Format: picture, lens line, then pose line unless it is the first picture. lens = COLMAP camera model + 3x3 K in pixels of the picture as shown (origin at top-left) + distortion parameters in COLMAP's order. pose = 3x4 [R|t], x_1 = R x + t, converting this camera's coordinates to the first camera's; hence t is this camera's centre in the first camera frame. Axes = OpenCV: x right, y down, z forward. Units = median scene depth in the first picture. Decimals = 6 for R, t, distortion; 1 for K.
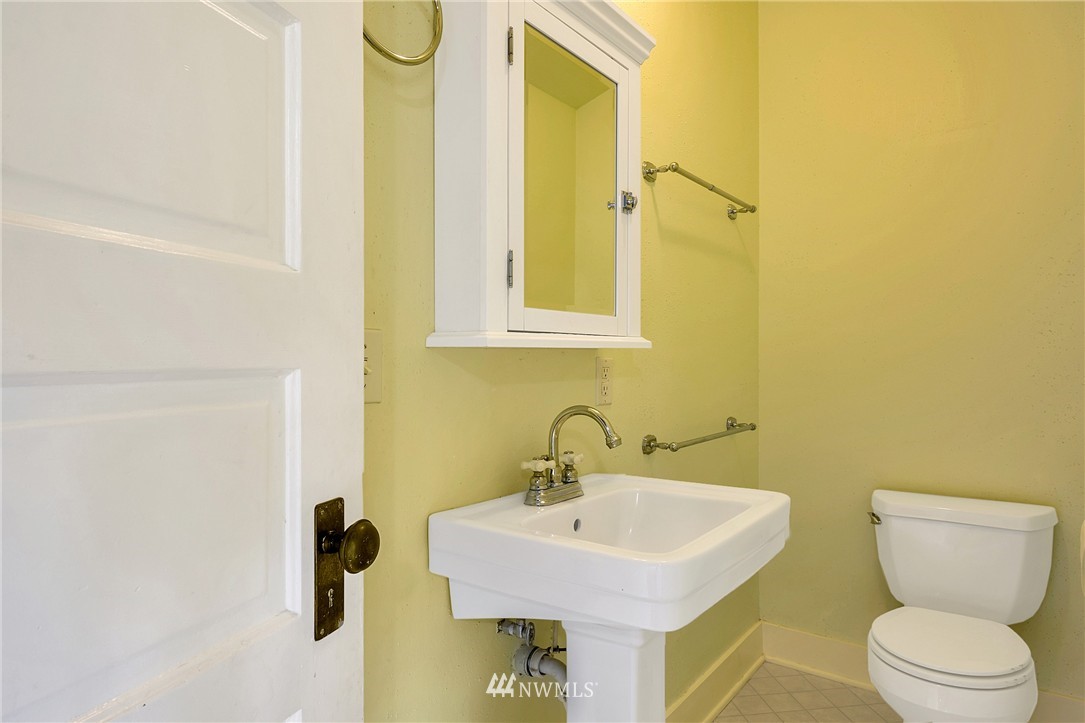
lens RADIAL K [[661.1, 0, 541.7], [0, 661.1, 362.2], [0, 0, 1]] dist [-0.000472, -0.000015]
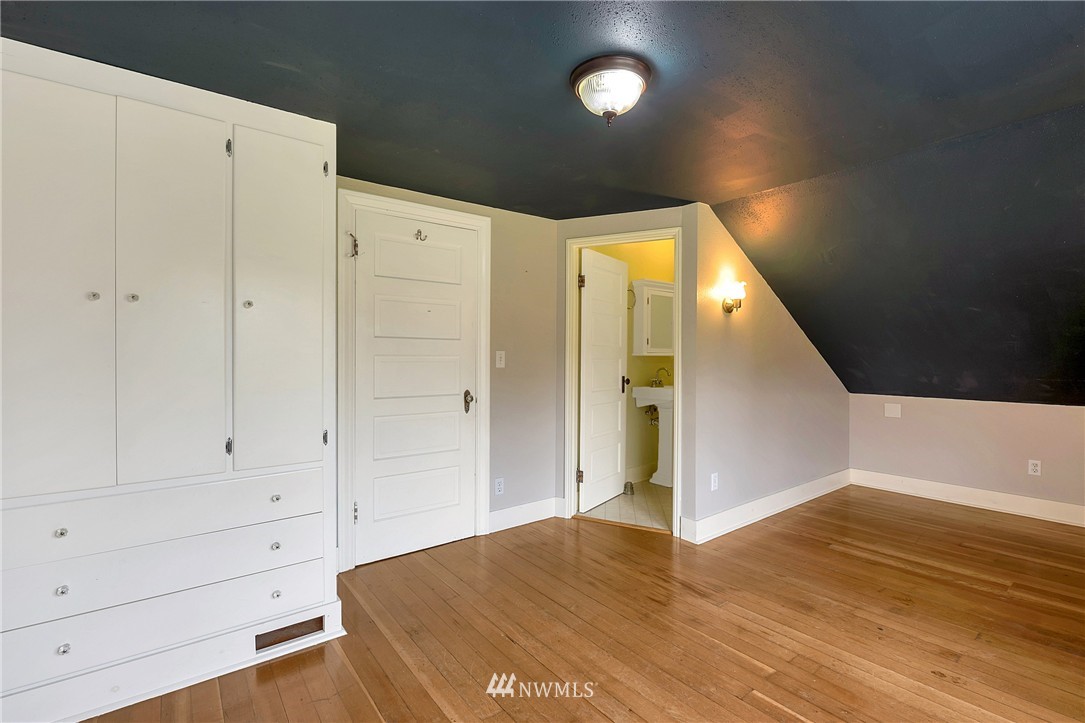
lens RADIAL K [[491.3, 0, 542.3], [0, 491.3, 360.6], [0, 0, 1]] dist [-0.005875, -0.000918]
pose [[0.957980, 0.007775, -0.286730, 0.270090], [-0.005924, 0.999956, 0.007325, -0.011091], [0.286775, -0.005318, 0.957983, -3.011381]]
